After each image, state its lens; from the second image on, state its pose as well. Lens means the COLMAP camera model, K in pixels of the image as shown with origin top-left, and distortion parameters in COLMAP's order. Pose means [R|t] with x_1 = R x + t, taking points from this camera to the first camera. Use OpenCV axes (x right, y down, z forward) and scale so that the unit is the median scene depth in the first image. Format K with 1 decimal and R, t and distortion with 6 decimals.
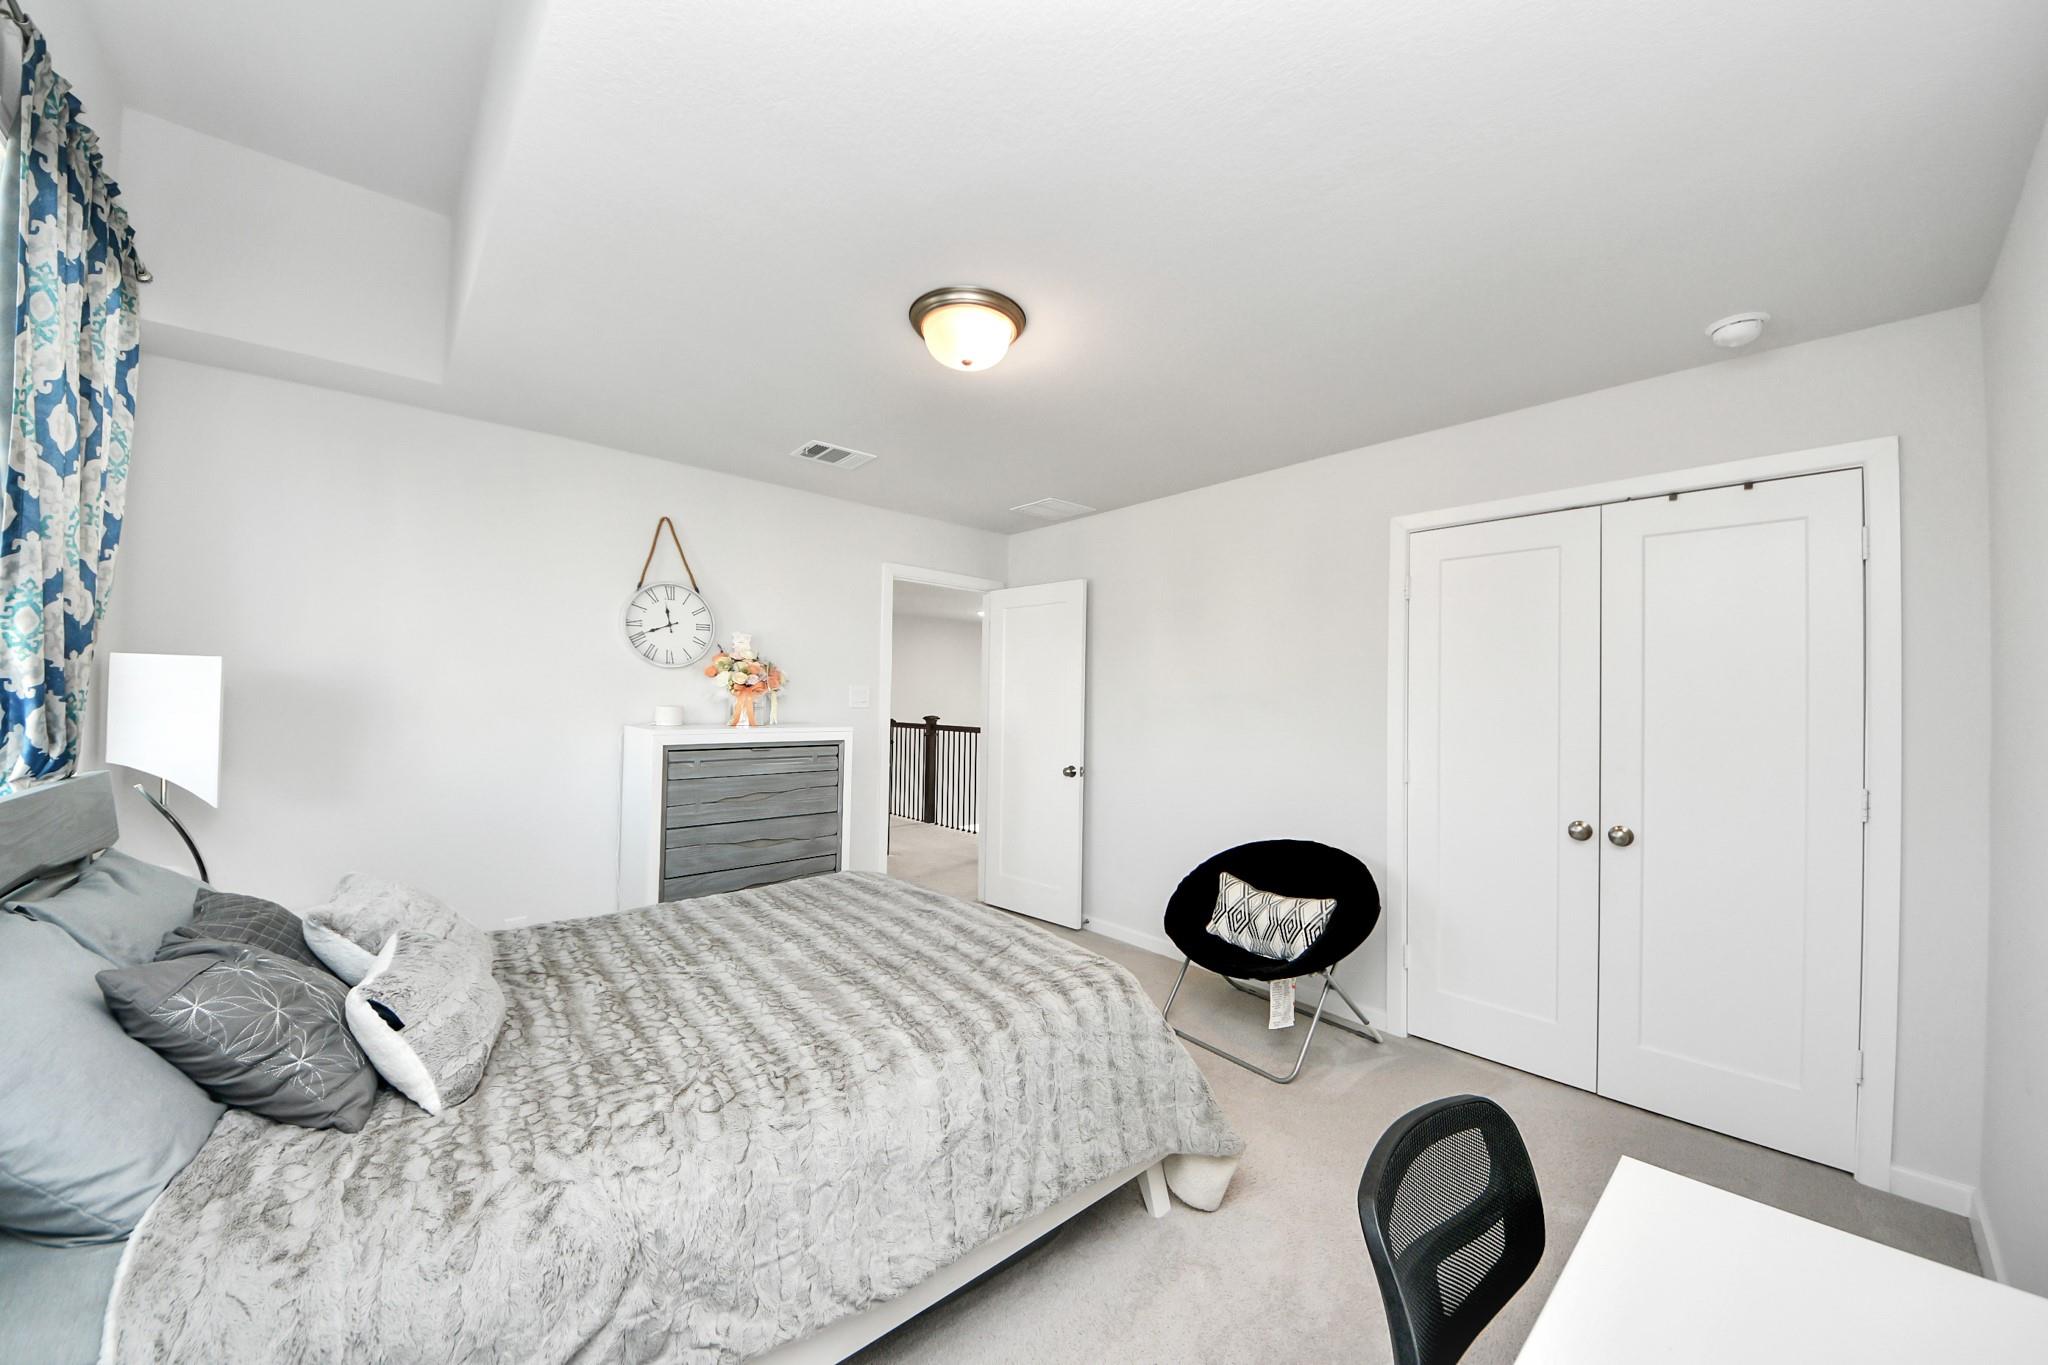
lens RADIAL K [[734.5, 0, 1026.9], [0, 734.5, 692.3], [0, 0, 1]] dist [0.000280, 0.000026]
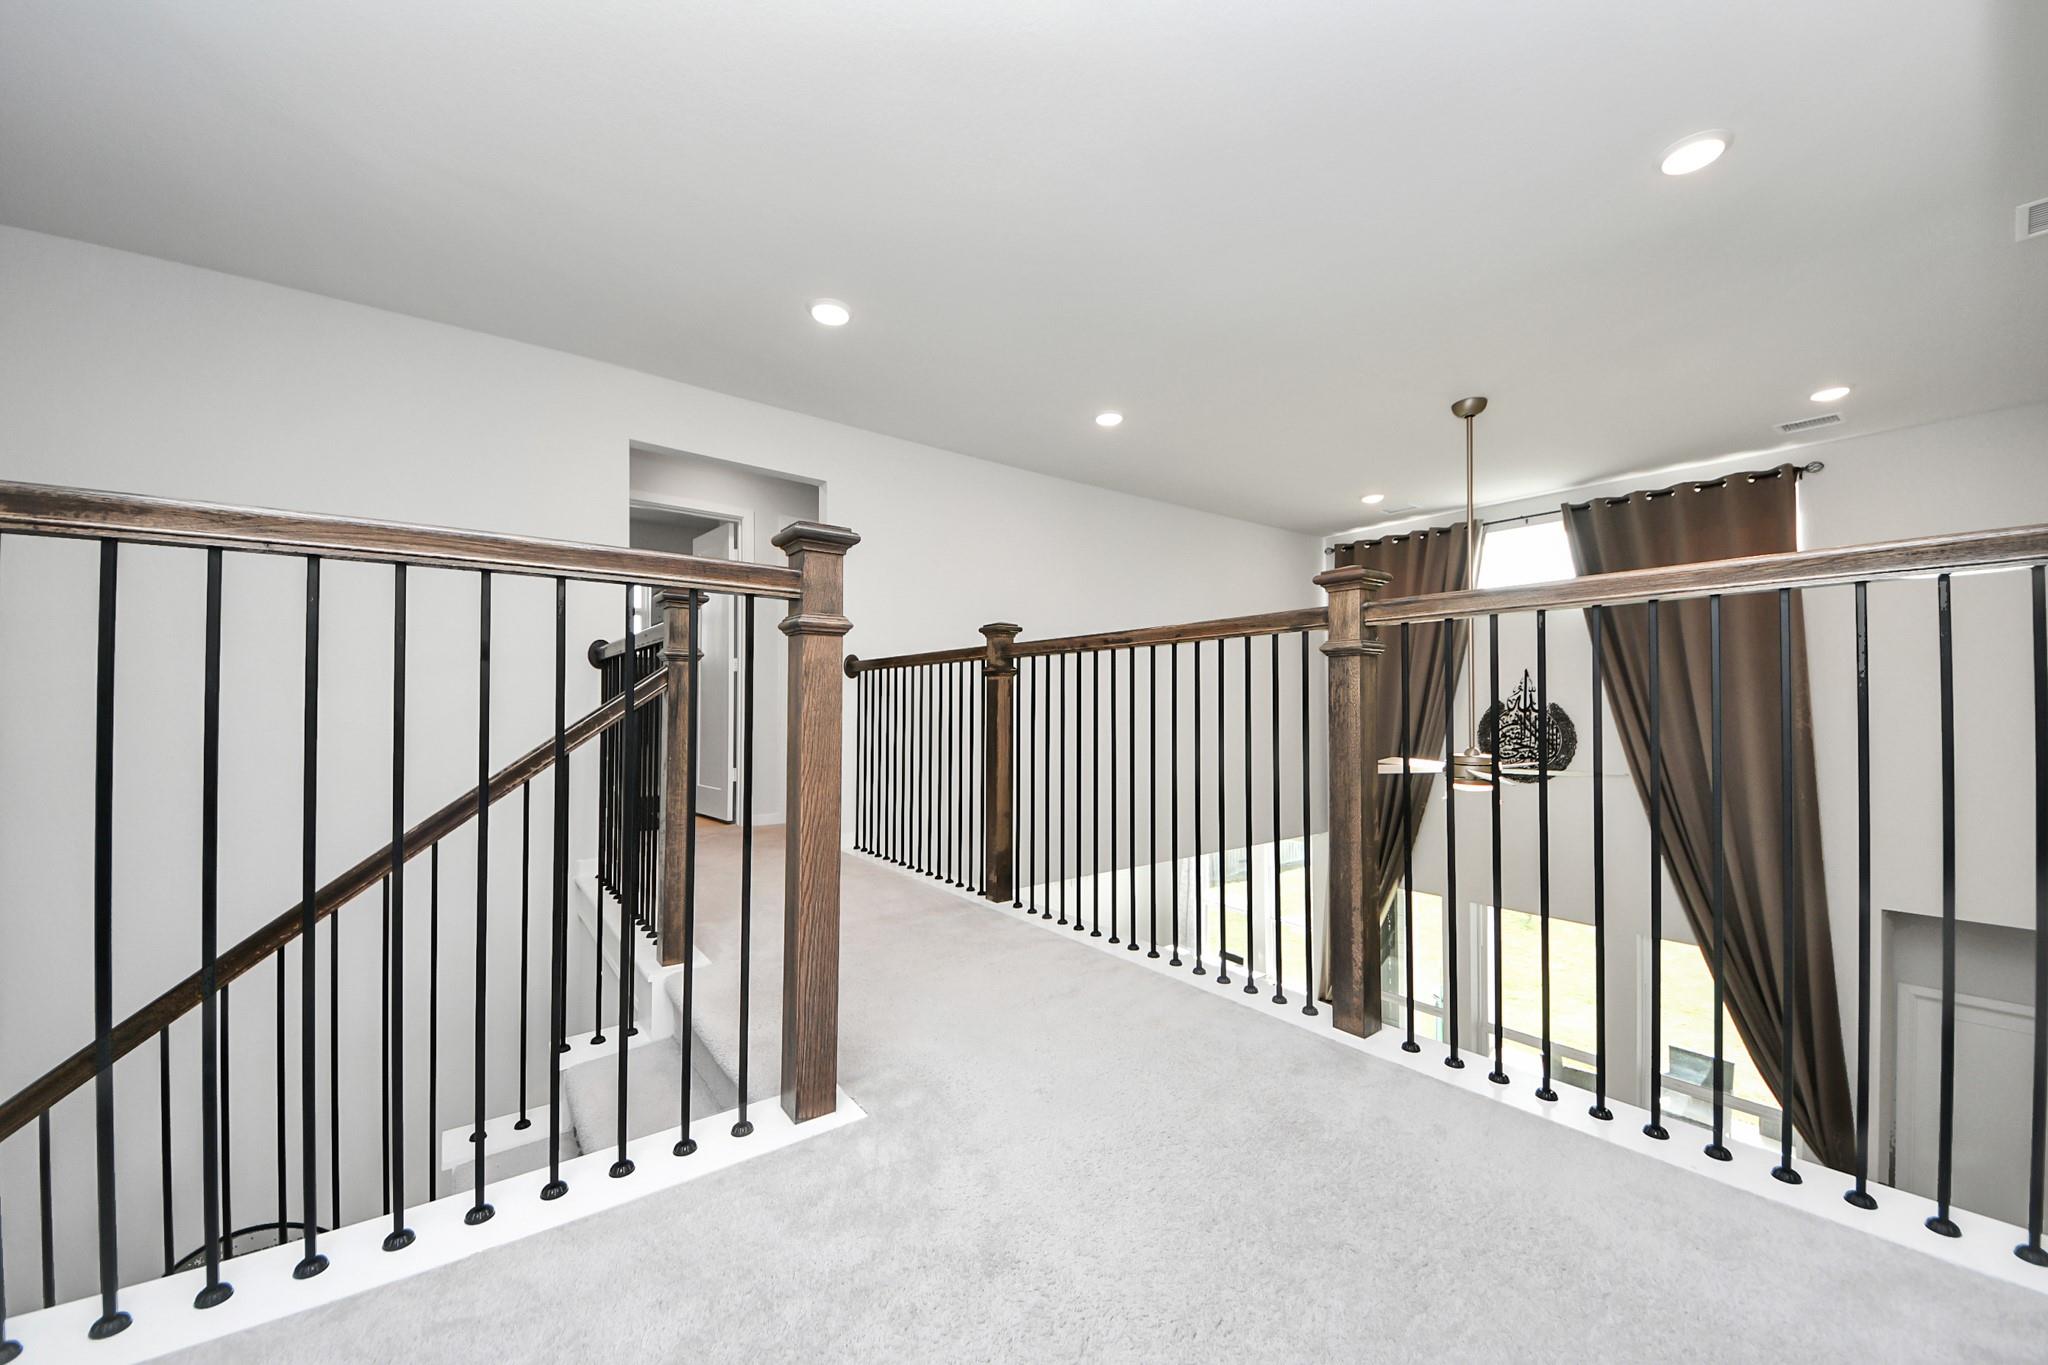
lens RADIAL K [[734.5, 0, 1026.9], [0, 734.5, 692.3], [0, 0, 1]] dist [0.000280, 0.000026]
pose [[0.996091, -0.013119, -0.087357, -0.082428], [0.012681, 0.999904, -0.005573, 0.071125], [0.087422, 0.004444, 0.996161, 0.613136]]
